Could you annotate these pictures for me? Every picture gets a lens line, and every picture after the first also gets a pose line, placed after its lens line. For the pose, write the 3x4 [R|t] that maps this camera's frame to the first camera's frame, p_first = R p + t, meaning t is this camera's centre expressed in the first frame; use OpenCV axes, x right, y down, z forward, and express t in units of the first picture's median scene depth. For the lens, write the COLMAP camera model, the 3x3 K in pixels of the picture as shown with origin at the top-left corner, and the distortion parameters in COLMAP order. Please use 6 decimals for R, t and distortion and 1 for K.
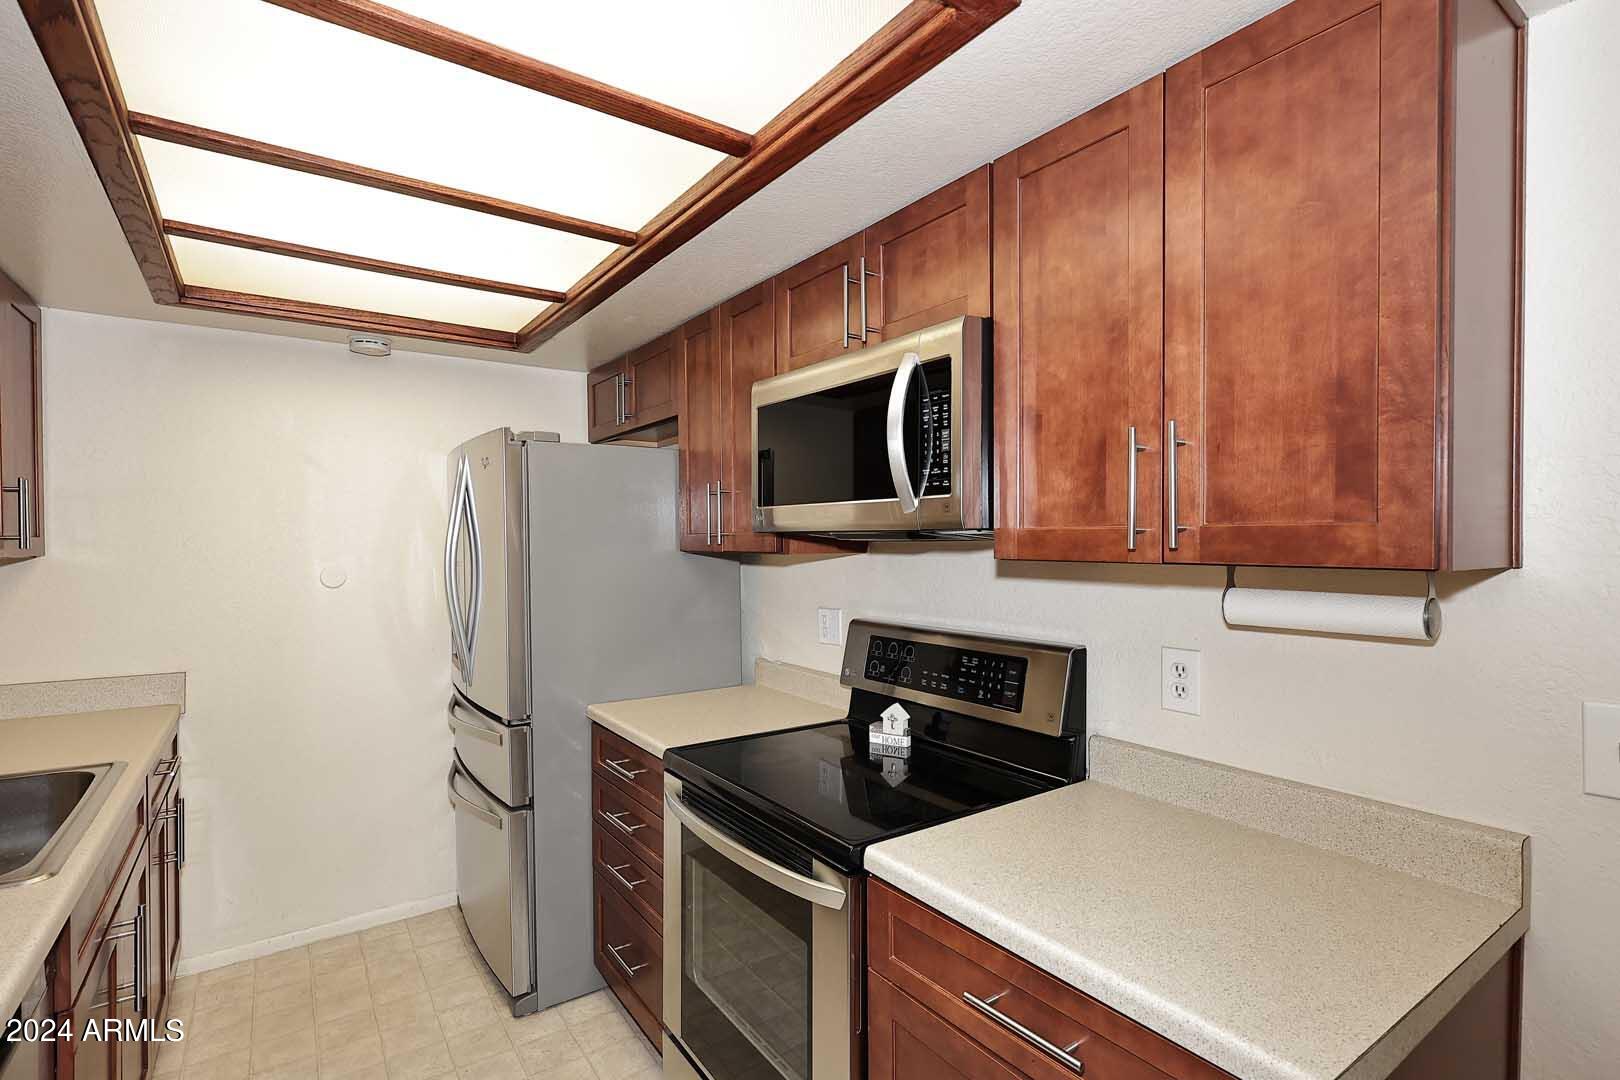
lens RADIAL K [[767.0, 0, 818.3], [0, 767.0, 547.6], [0, 0, 1]] dist [0.000569, 0.000759]
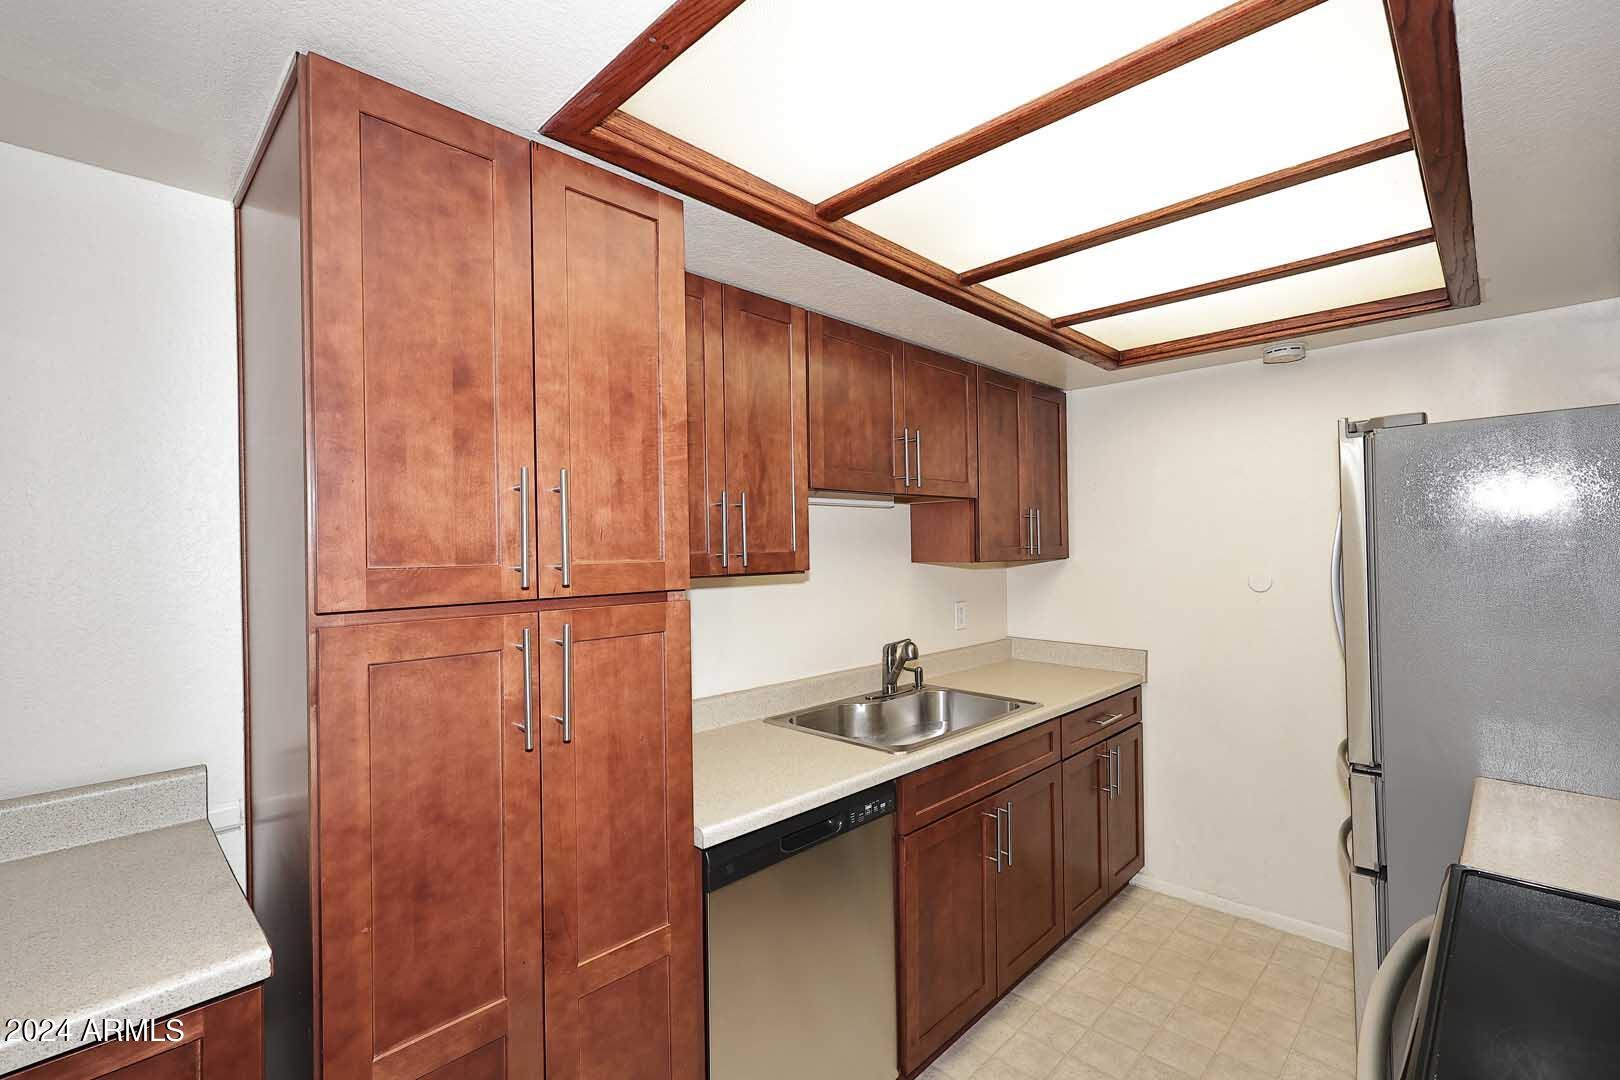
lens RADIAL K [[719.6, 0, 823.7], [0, 719.6, 547.6], [0, 0, 1]] dist [0.002495, 0.000134]
pose [[0.180758, 0.006559, -0.983506, 0.260987], [0.002609, 0.999971, 0.007148, -0.019894], [0.983524, -0.003858, 0.180735, 0.266576]]
